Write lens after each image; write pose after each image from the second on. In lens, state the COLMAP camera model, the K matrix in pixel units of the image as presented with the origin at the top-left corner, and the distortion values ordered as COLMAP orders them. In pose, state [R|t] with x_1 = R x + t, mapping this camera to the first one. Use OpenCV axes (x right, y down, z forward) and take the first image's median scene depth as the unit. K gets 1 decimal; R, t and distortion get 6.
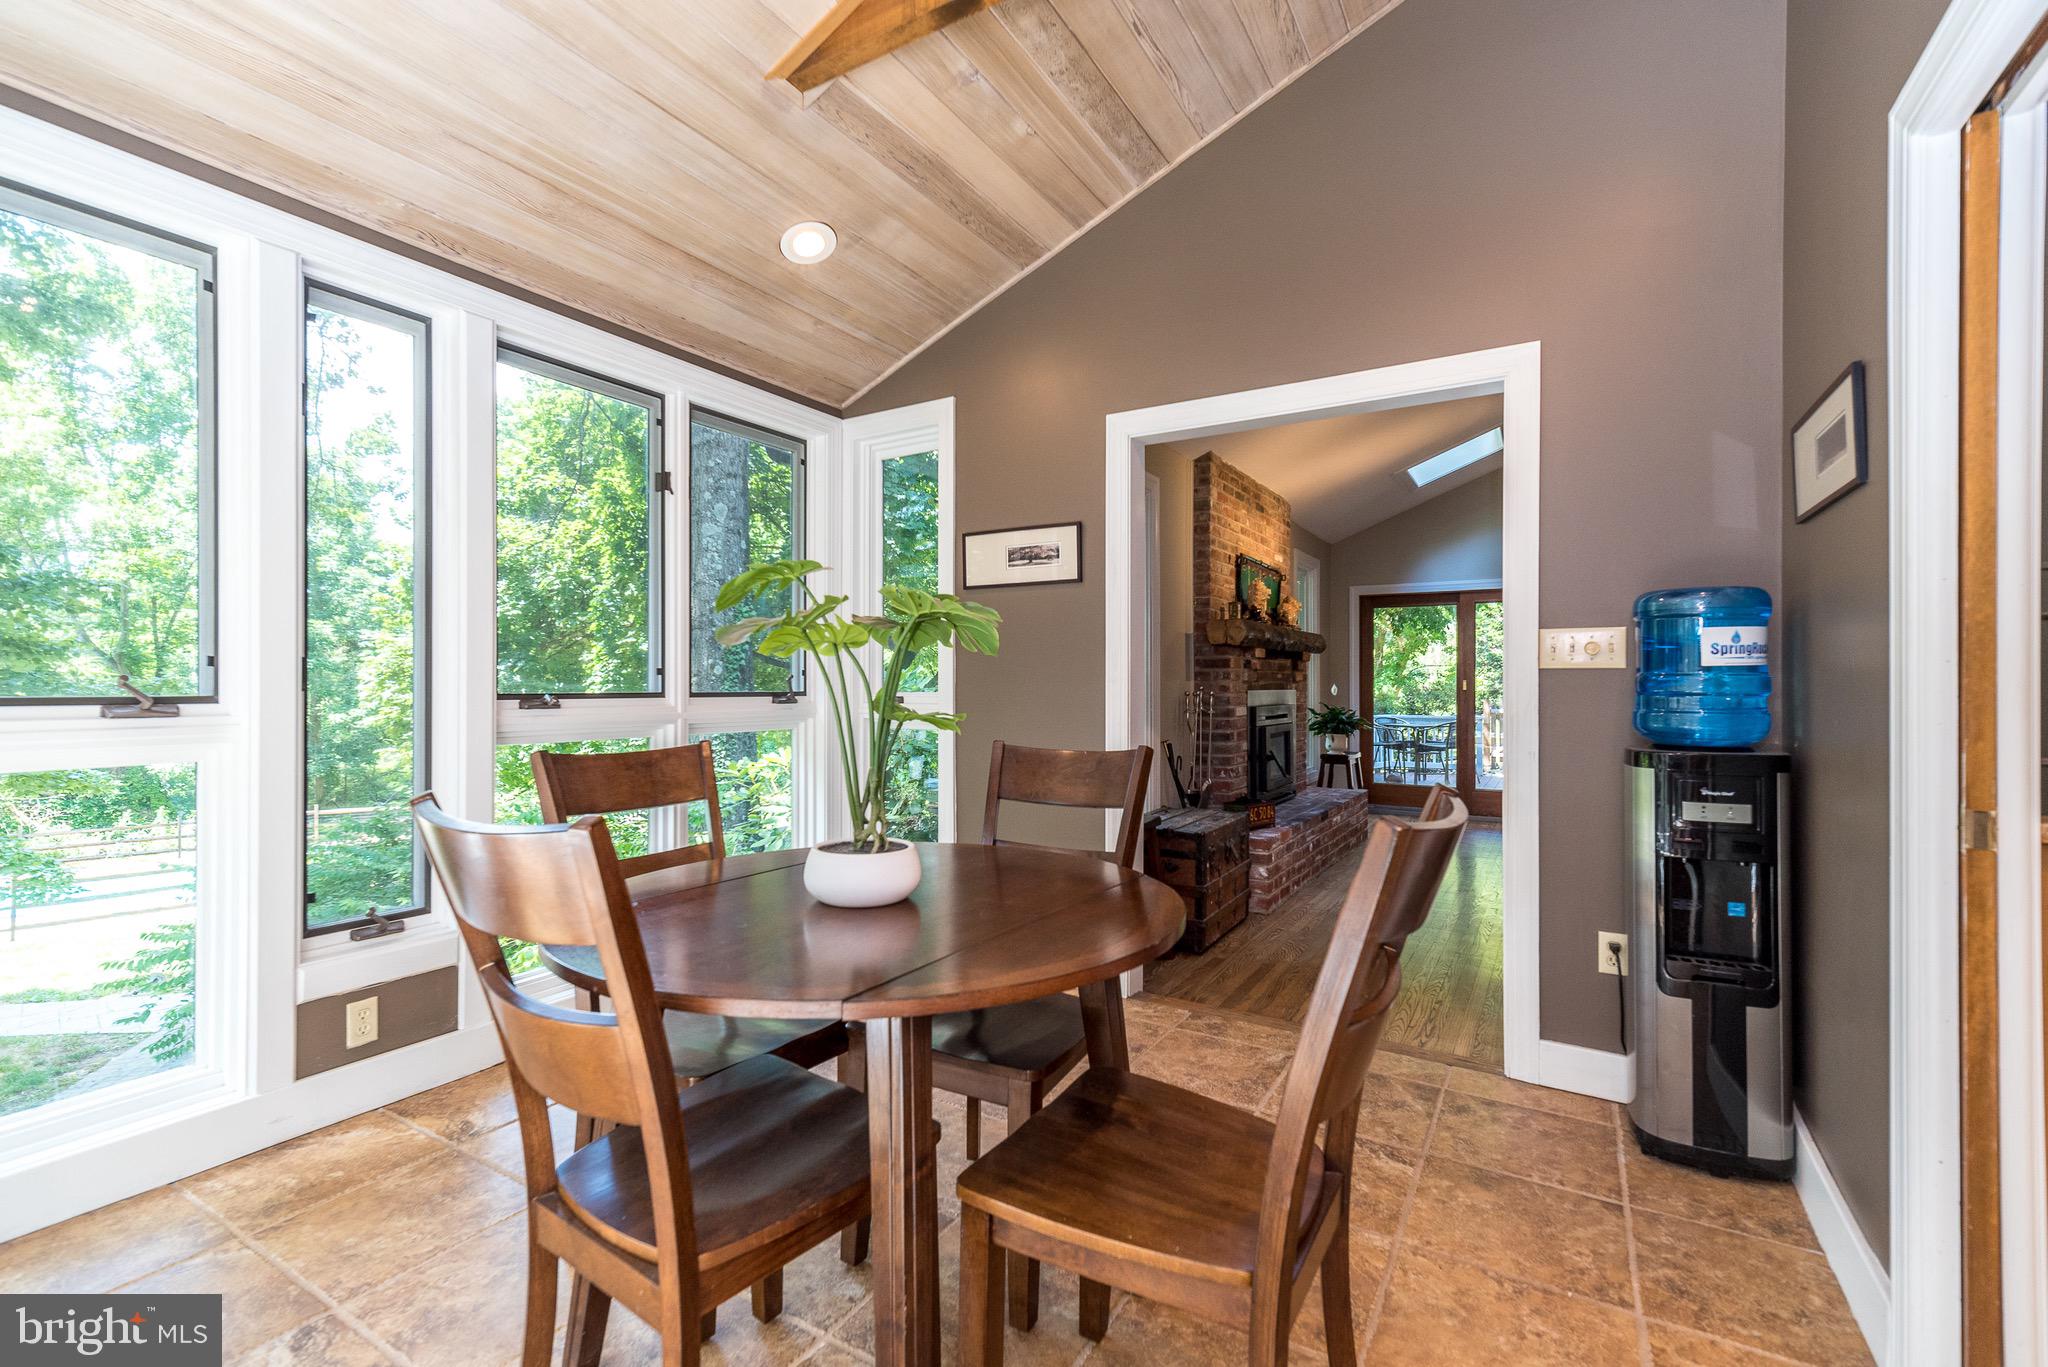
lens RADIAL K [[898.7, 0, 993.2], [0, 898.7, 687.7], [0, 0, 1]] dist [0.013056, -0.000790]
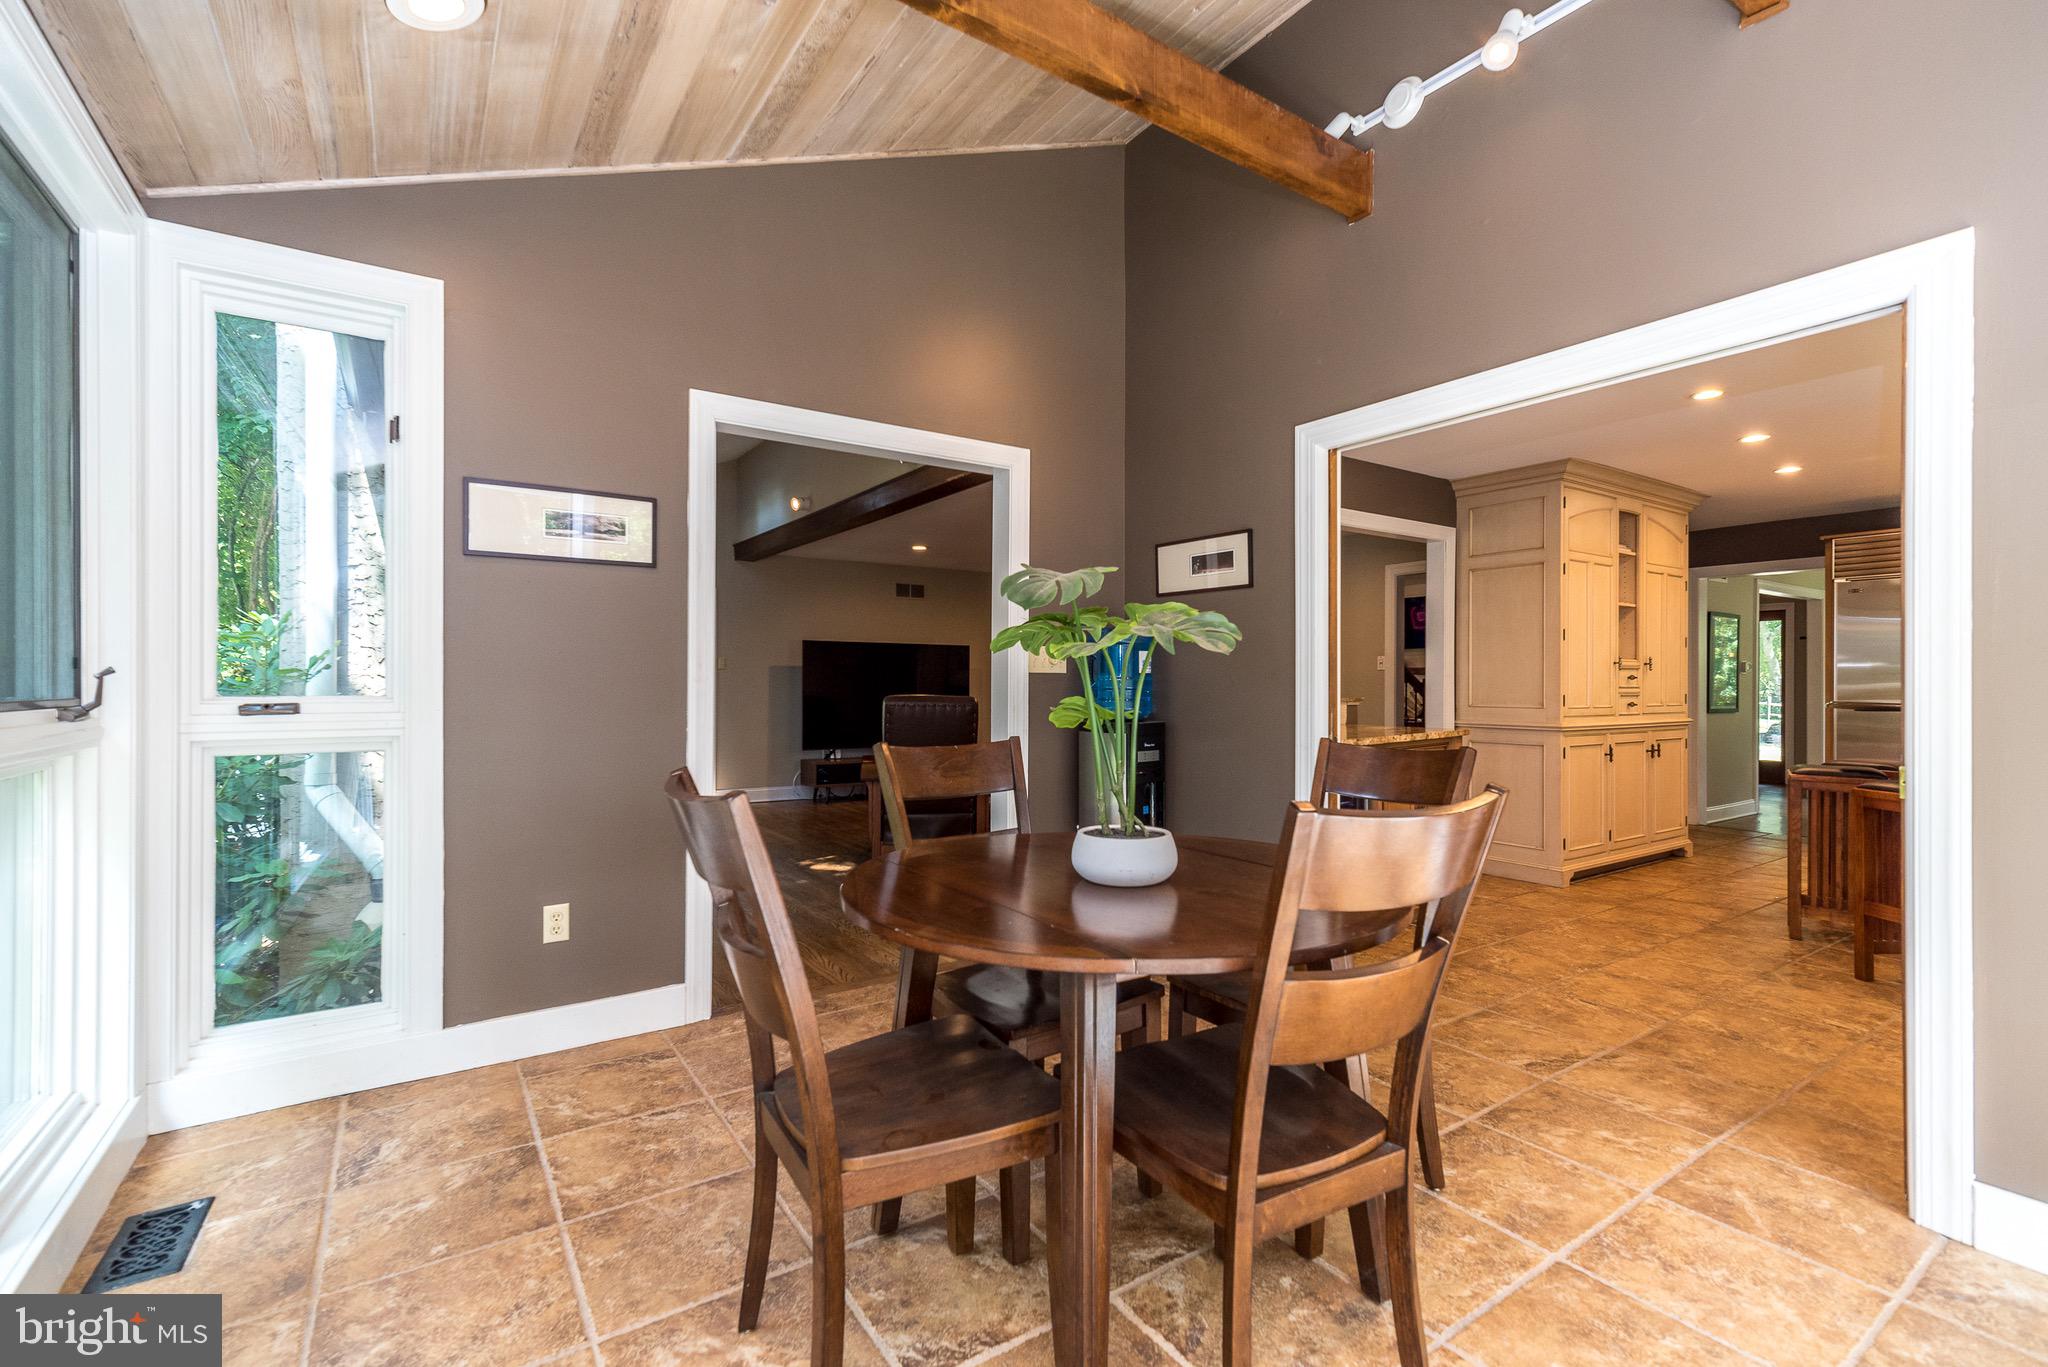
lens RADIAL K [[898.7, 0, 1030.0], [0, 898.7, 685.2], [0, 0, 1]] dist [0.013056, -0.000790]
pose [[0.401254, -0.007827, 0.915933, -0.558101], [-0.000192, 0.999963, 0.008629, -0.010259], [-0.915967, -0.003638, 0.401238, 0.308538]]
